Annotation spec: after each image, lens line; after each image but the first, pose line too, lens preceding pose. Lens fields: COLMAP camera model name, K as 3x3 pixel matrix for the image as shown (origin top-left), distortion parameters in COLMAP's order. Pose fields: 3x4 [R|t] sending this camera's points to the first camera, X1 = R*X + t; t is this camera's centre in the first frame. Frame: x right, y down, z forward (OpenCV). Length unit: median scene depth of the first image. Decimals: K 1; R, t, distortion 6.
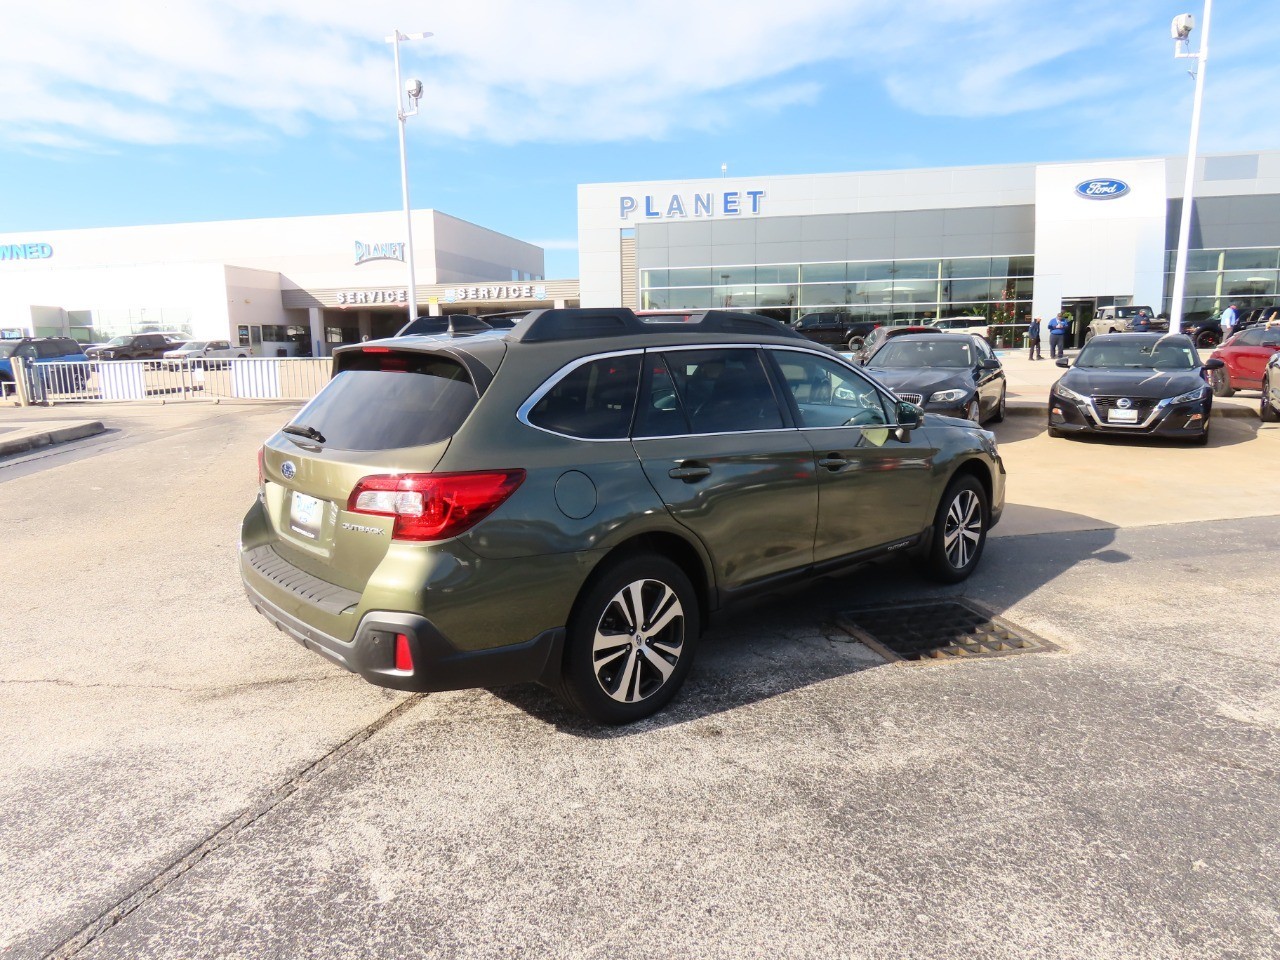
lens RADIAL K [[813.2, 0, 641.5], [0, 813.2, 484.9], [0, 0, 1]] dist [-0.005880, 0.001280]
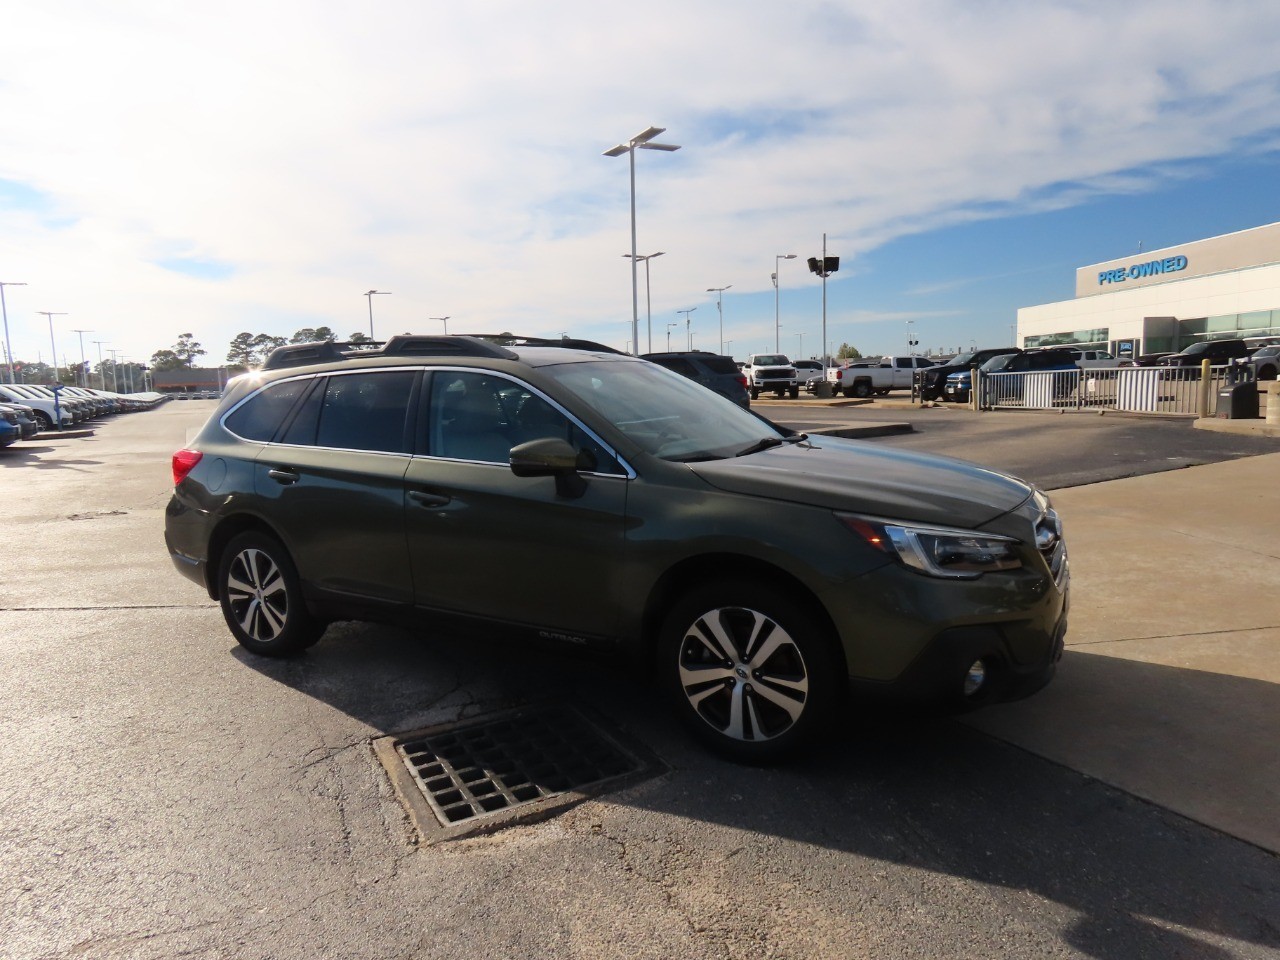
lens RADIAL K [[813.2, 0, 648.3], [0, 813.2, 466.6], [0, 0, 1]] dist [-0.005880, 0.001280]
pose [[0.300265, 0.104414, -0.948124, 0.943048], [-0.133515, 0.988806, 0.066610, -0.124344], [0.944465, 0.106588, 0.310845, 0.775485]]
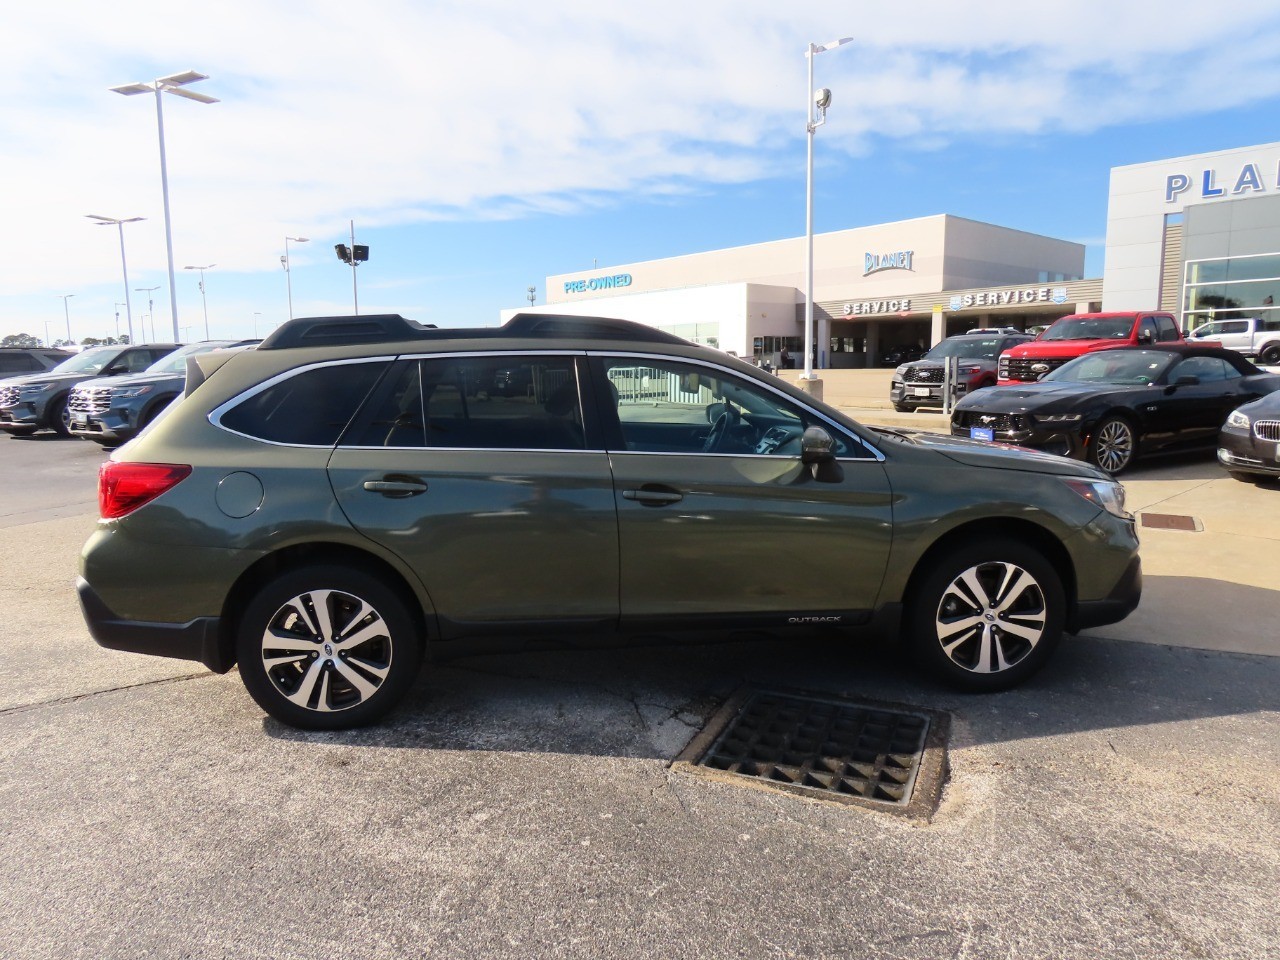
lens RADIAL K [[813.2, 0, 641.6], [0, 813.2, 476.0], [0, 0, 1]] dist [-0.005880, 0.001280]
pose [[0.802408, 0.083934, -0.590844, 0.577225], [-0.097226, 0.995219, 0.009339, -0.043700], [0.588802, 0.049951, 0.806732, 0.277982]]
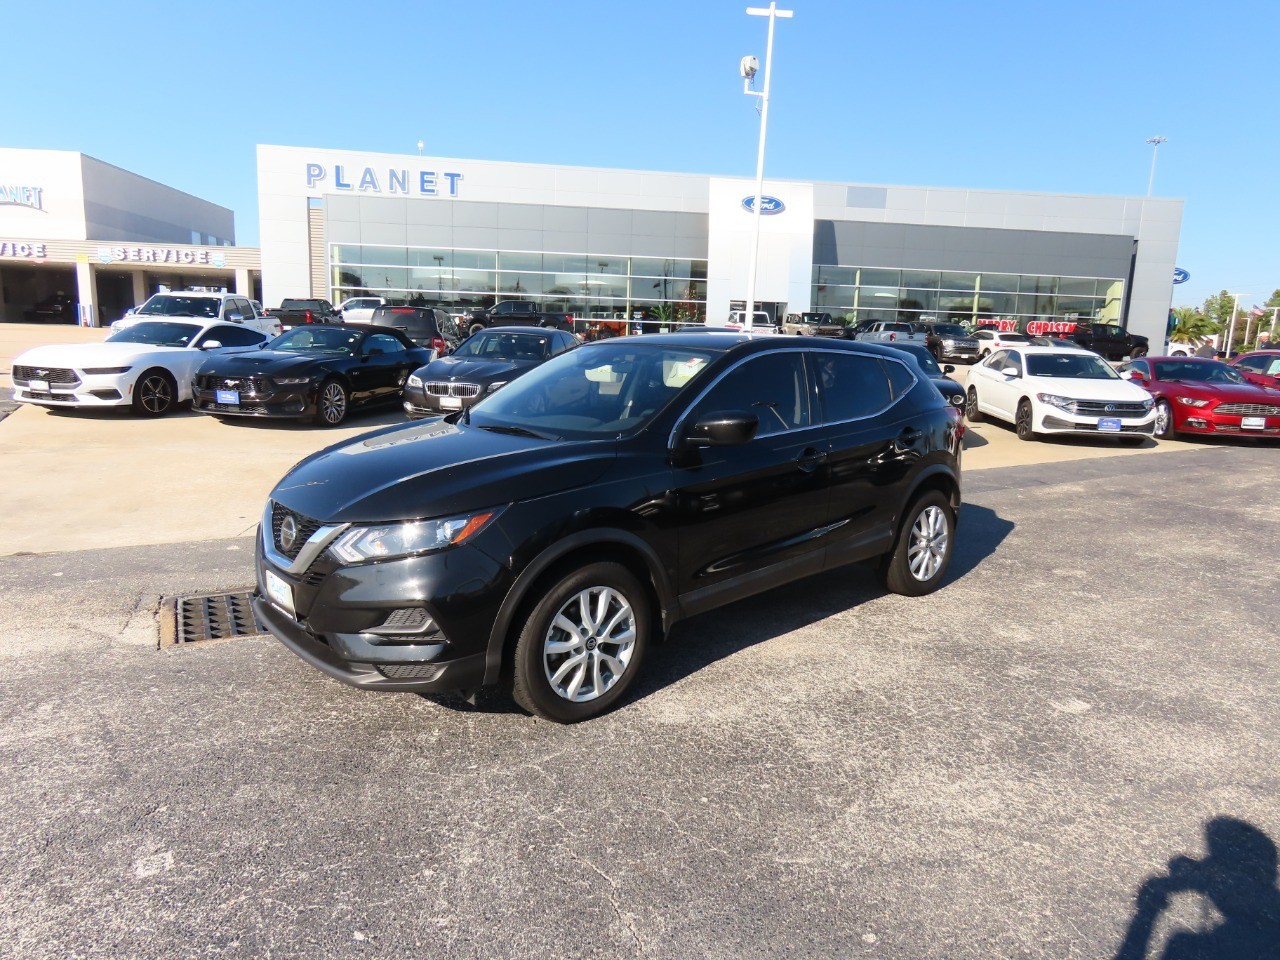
lens RADIAL K [[813.2, 0, 640.3], [0, 813.2, 485.1], [0, 0, 1]] dist [-0.005880, 0.001280]
pose [[0.950402, -0.007186, 0.310940, 0.456161], [0.001819, 0.999844, 0.017548, 0.000238], [-0.311018, -0.016112, 0.950267, -0.123364]]
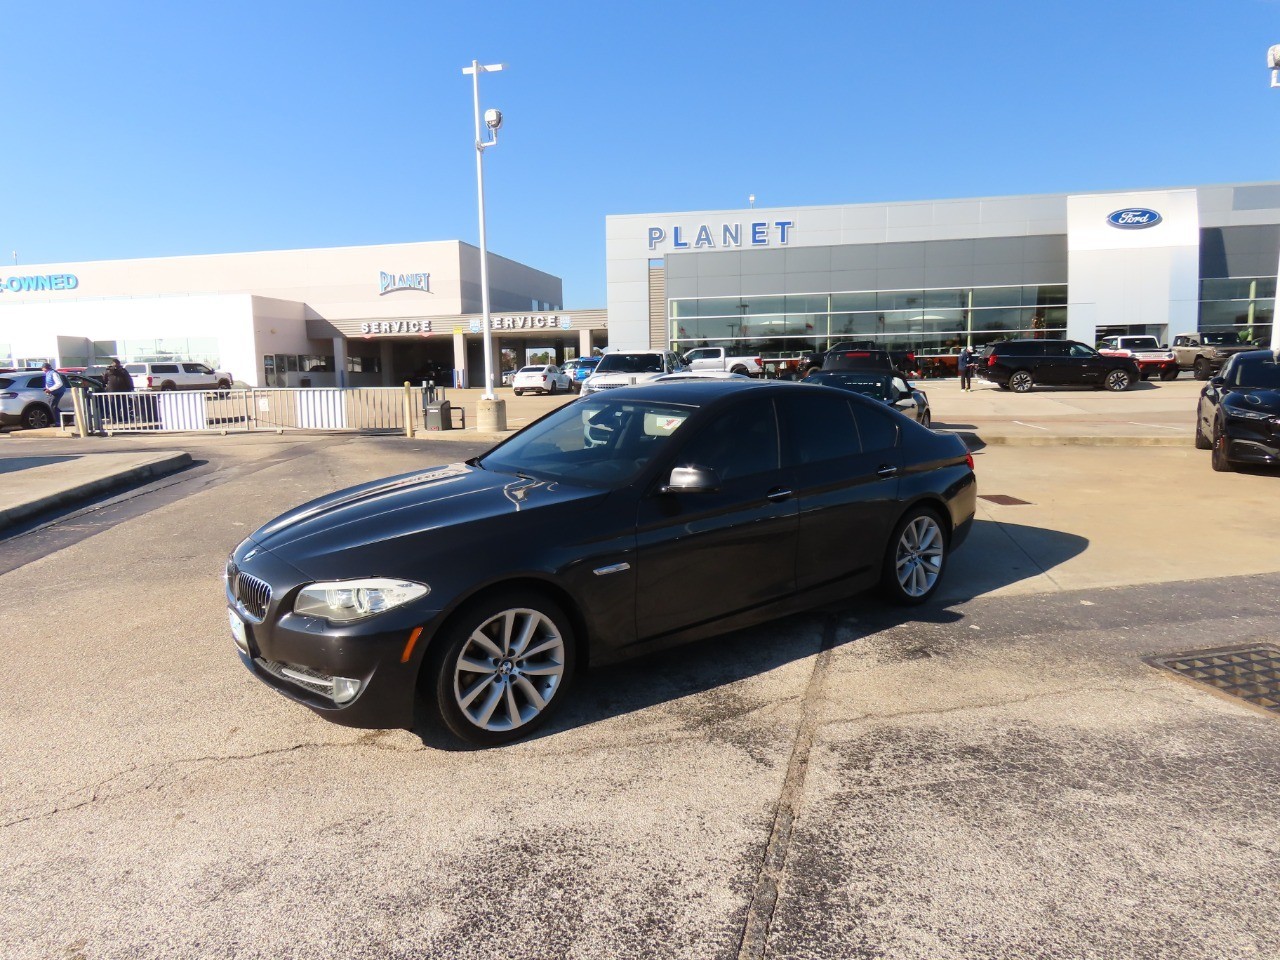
lens RADIAL K [[813.2, 0, 644.0], [0, 813.2, 482.1], [0, 0, 1]] dist [-0.005880, 0.001280]
pose [[0.999998, -0.002038, -0.000110, -0.322183], [0.002032, 0.999265, -0.038282, -0.012133], [0.000188, 0.038282, 0.999267, 0.062235]]
